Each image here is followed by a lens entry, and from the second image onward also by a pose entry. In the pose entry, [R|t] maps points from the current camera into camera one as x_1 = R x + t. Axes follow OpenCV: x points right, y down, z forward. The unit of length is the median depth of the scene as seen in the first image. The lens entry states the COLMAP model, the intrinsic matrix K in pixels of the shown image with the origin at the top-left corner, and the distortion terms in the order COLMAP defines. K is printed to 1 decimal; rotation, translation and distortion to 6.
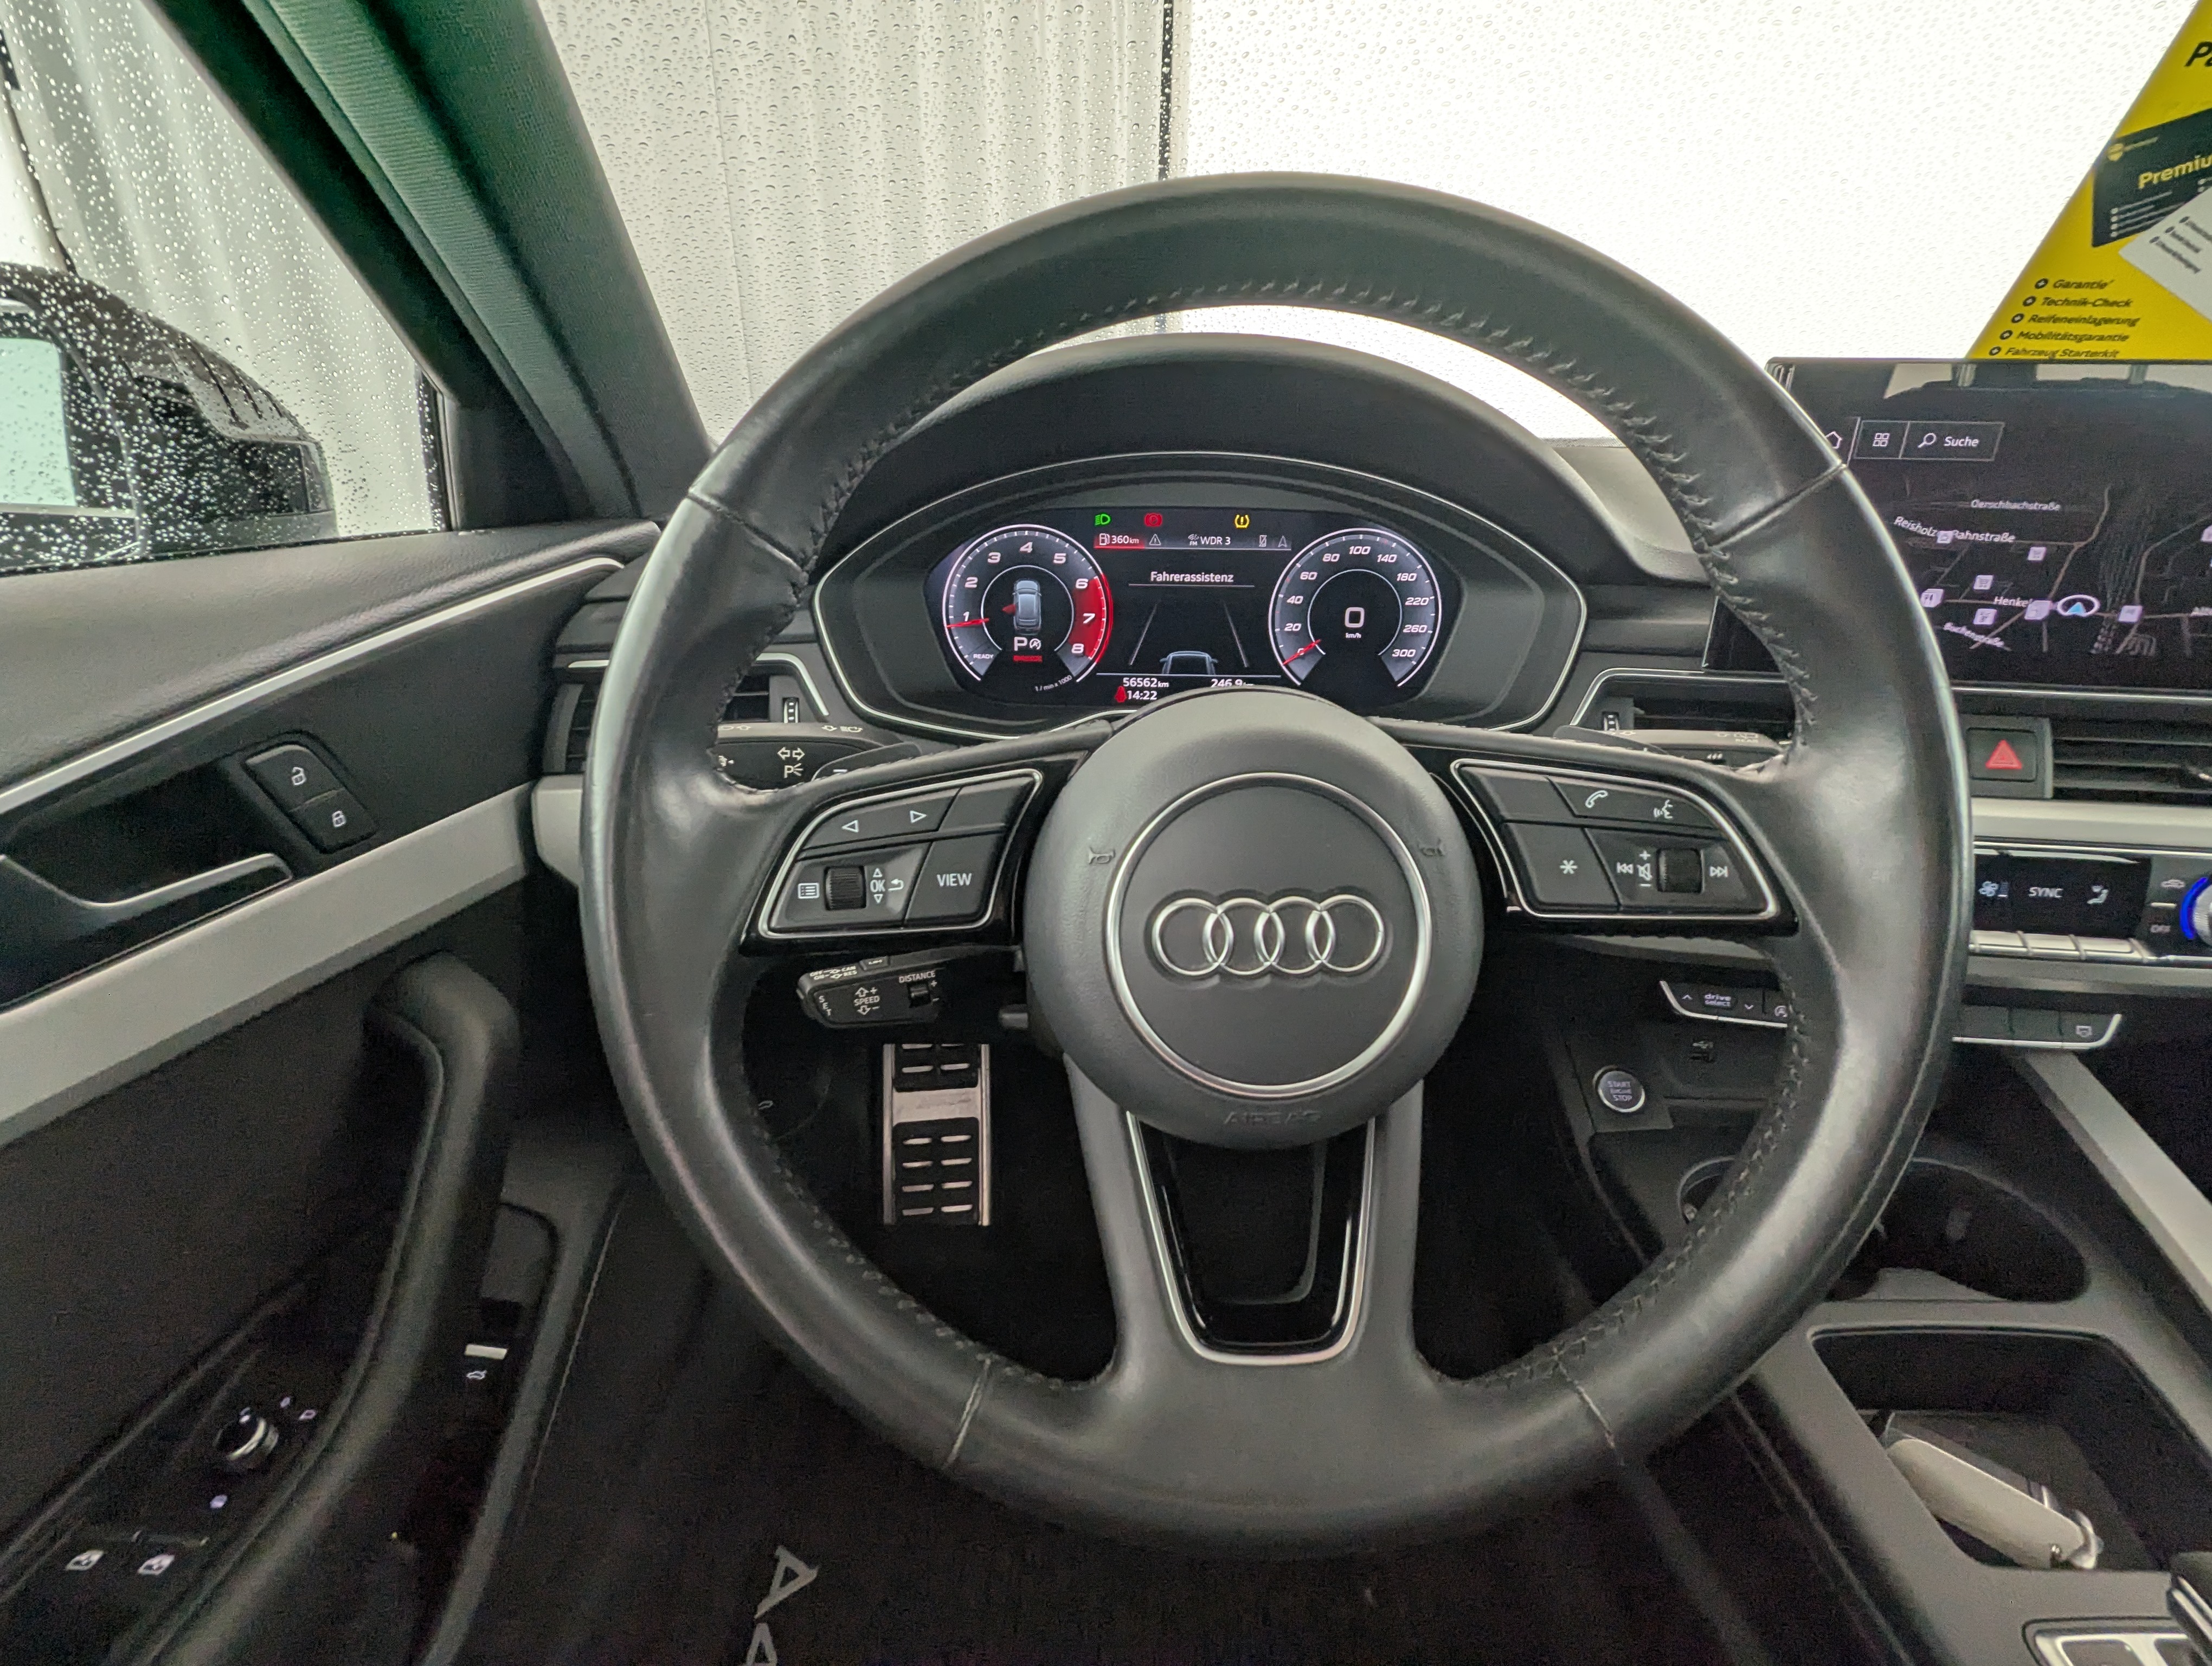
lens RADIAL K [[1029.8, 0, 1102.1], [0, 1029.8, 837.5], [0, 0, 1]] dist [-0.000484, -0.000011]
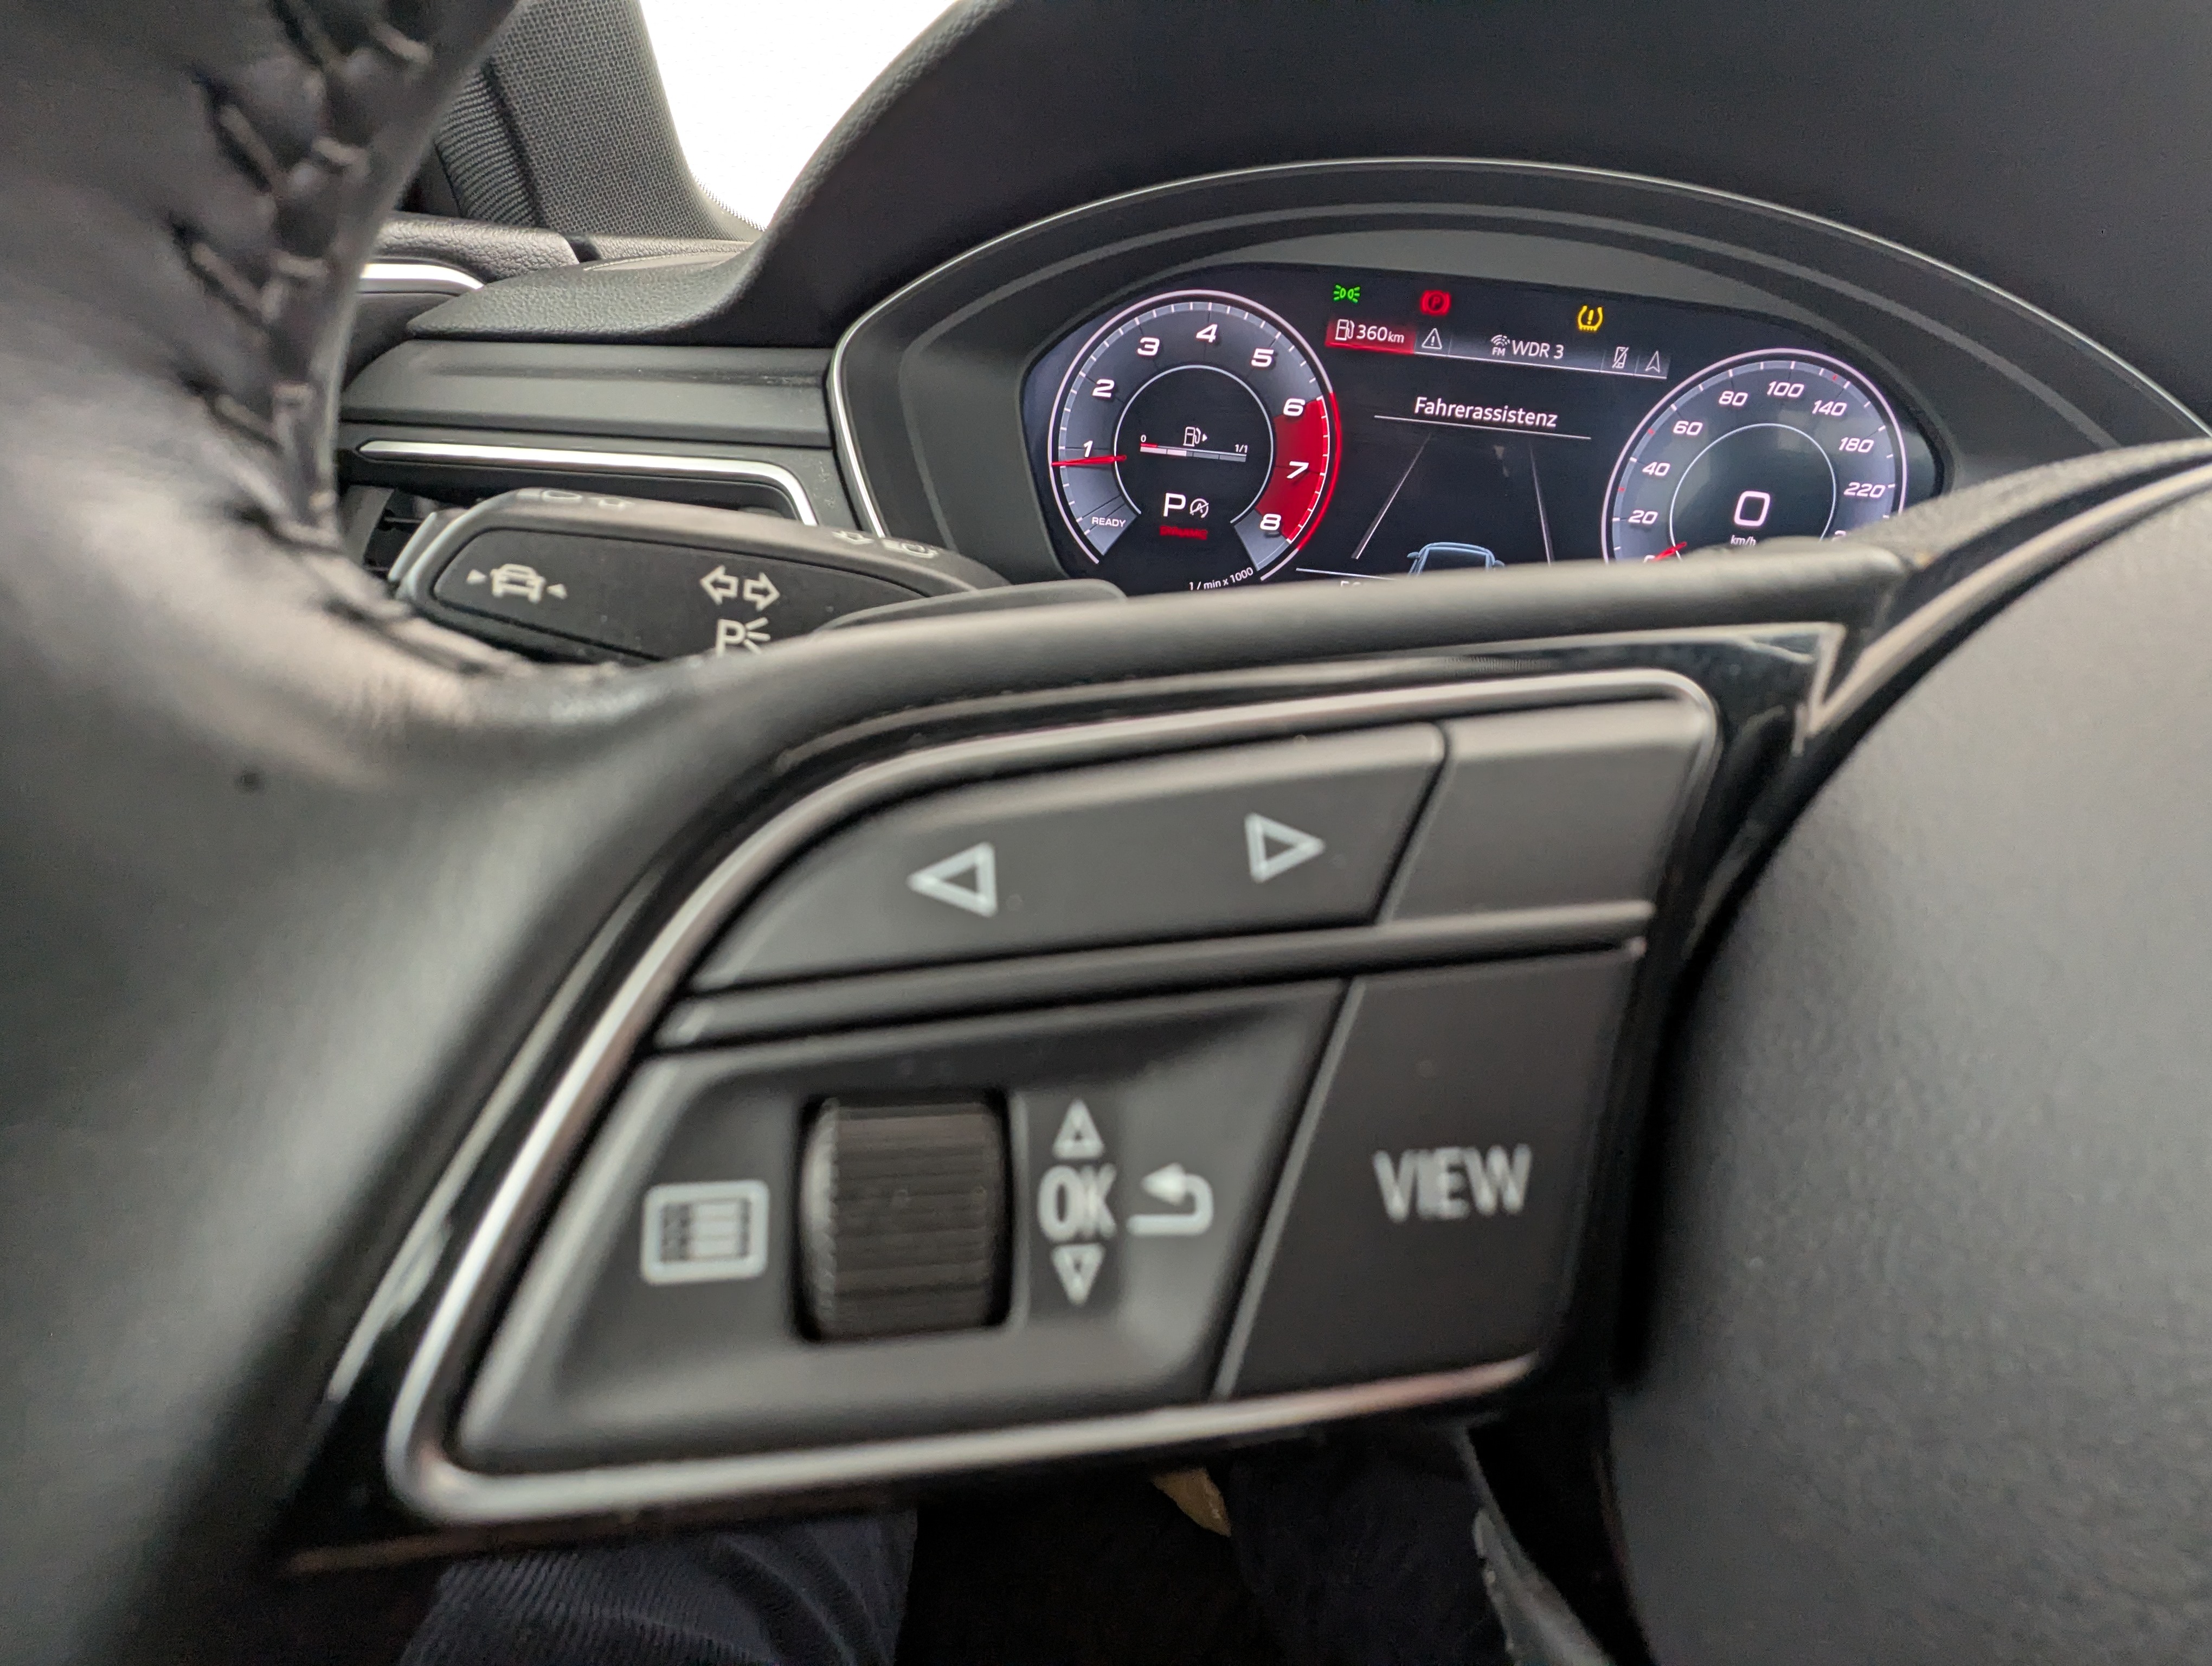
lens RADIAL K [[1049.0, 0, 1106.0], [0, 1049.0, 833.0], [0, 0, 1]] dist [-0.002212, 0.000460]
pose [[0.996102, 0.087511, 0.011049, -0.112454], [-0.087753, 0.995857, 0.023819, -0.013061], [-0.008919, -0.024696, 0.999655, 0.412367]]
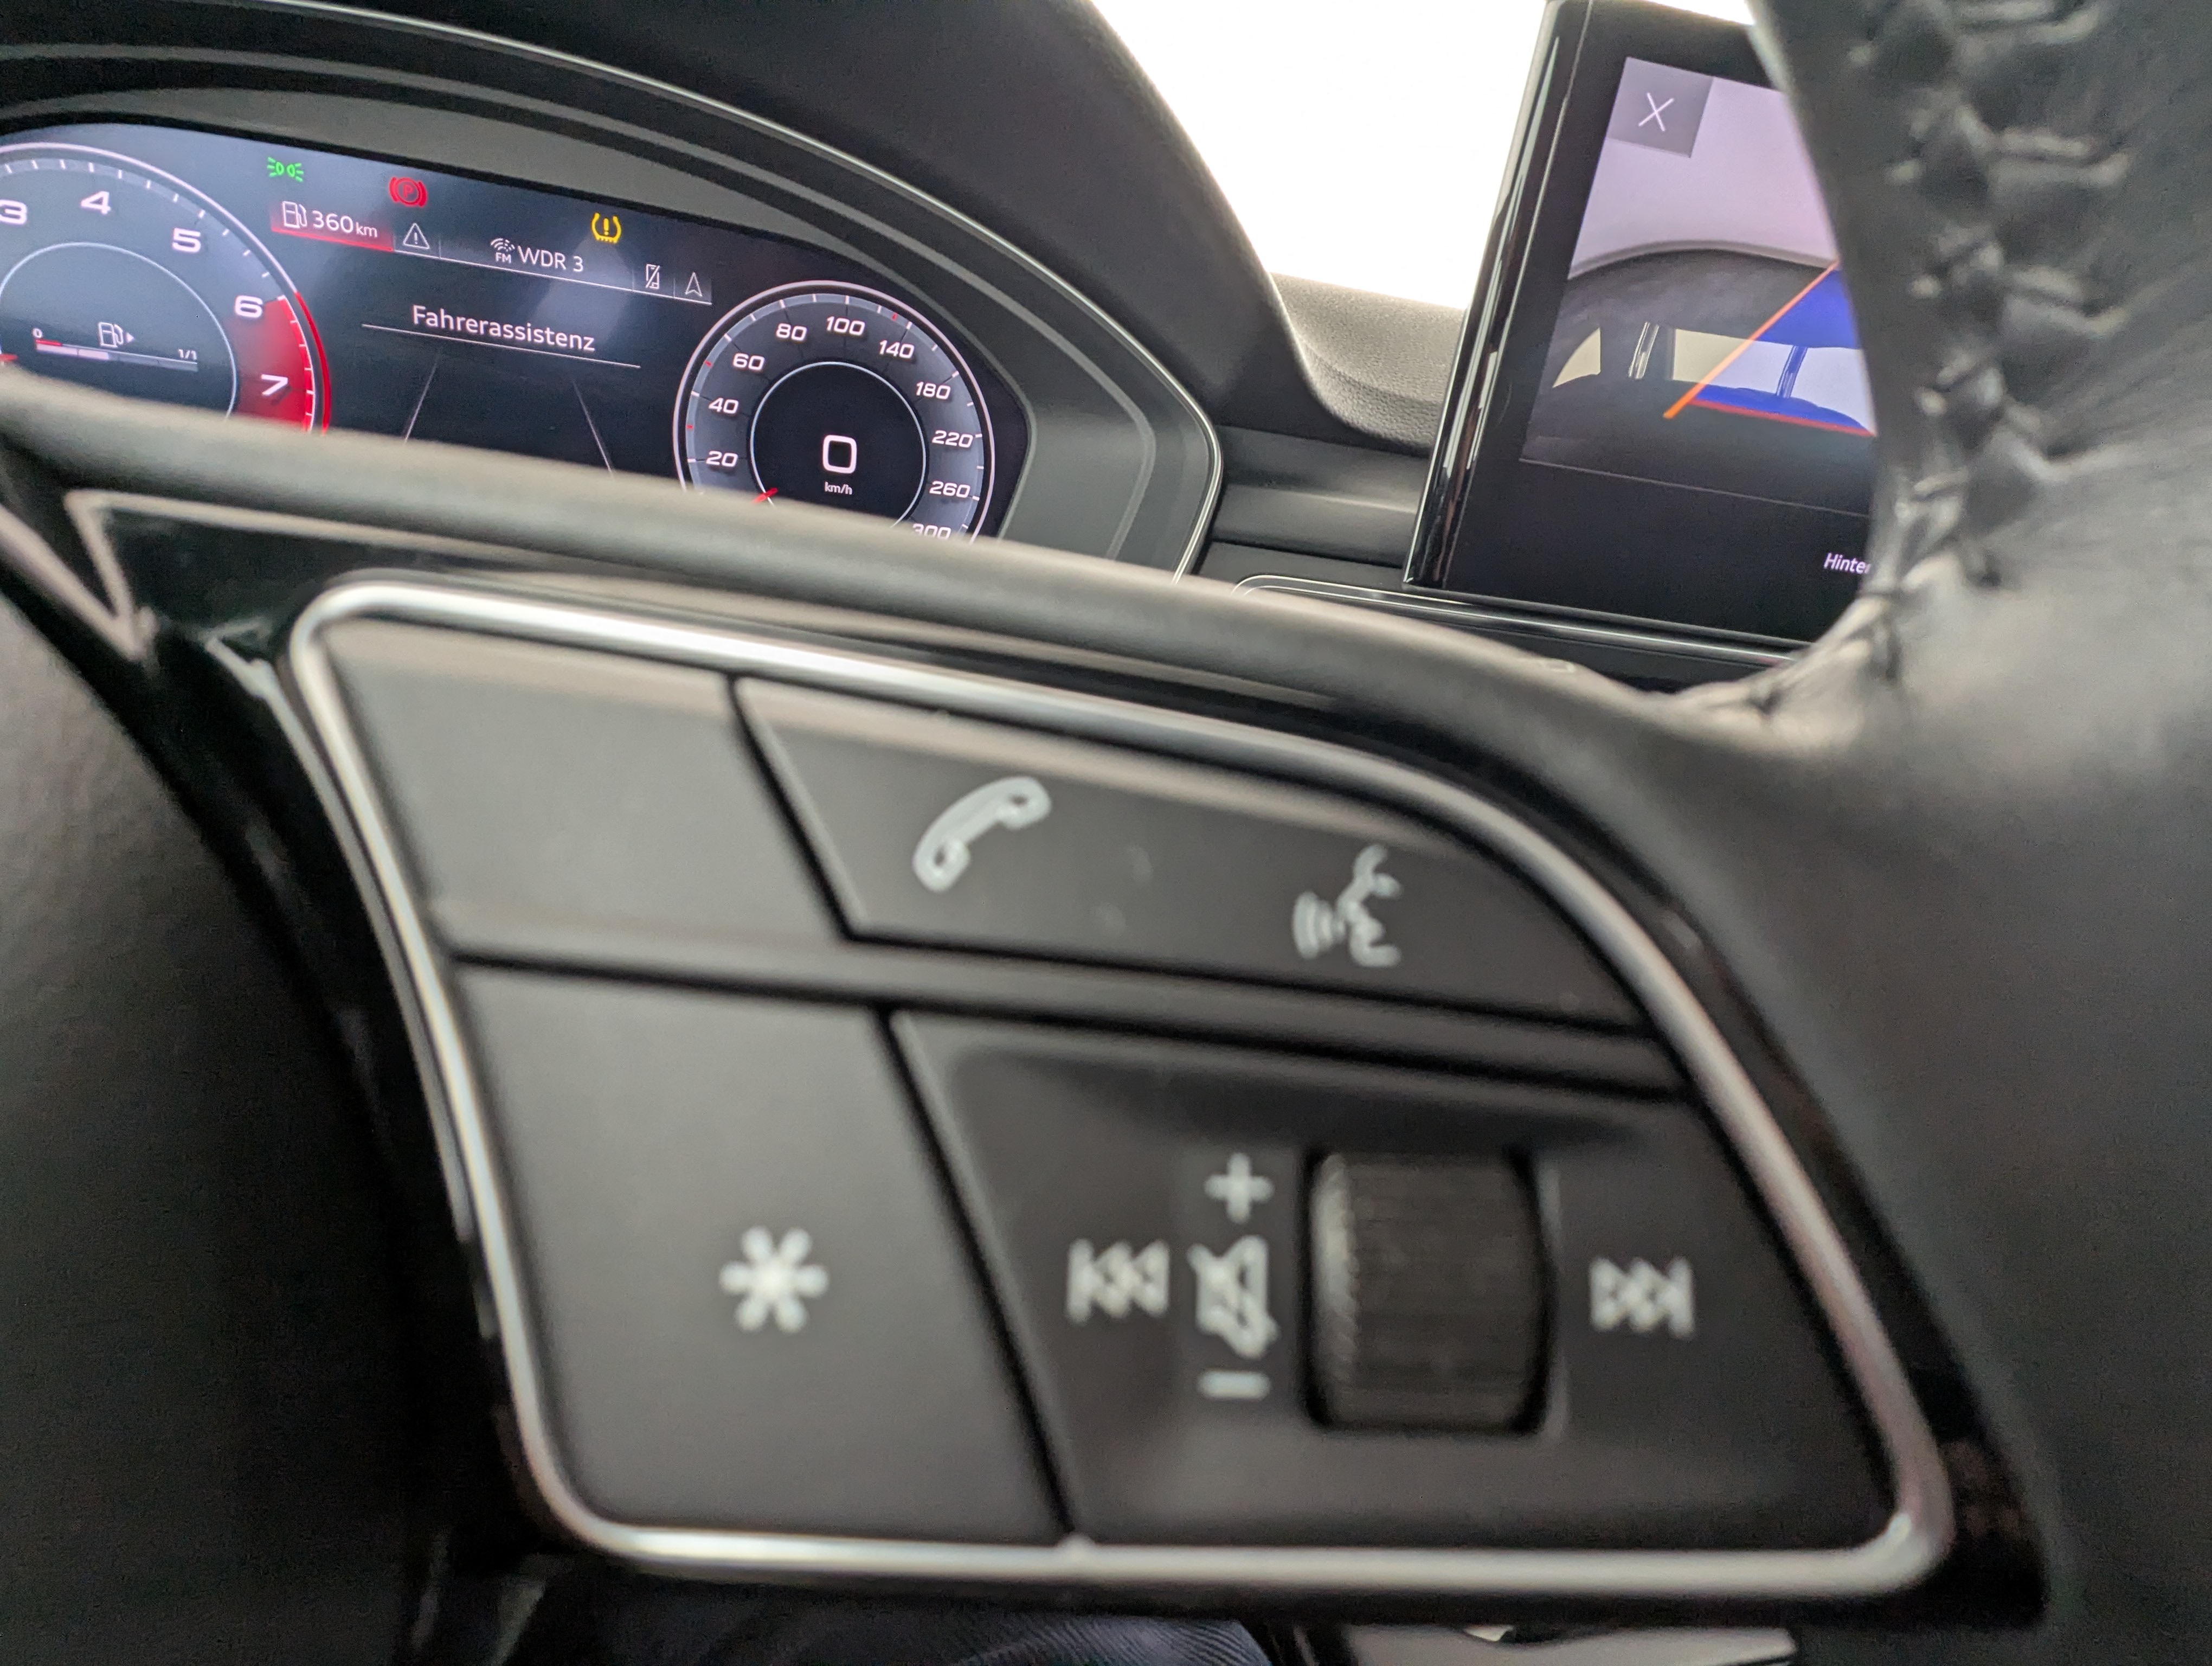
lens RADIAL K [[1049.0, 0, 1106.0], [0, 1049.0, 833.0], [0, 0, 1]] dist [-0.002212, 0.000460]
pose [[0.957740, 0.029143, 0.286156, 0.231637], [-0.031994, 0.999474, 0.005291, -0.019782], [-0.285852, -0.014223, 0.958168, 0.428526]]
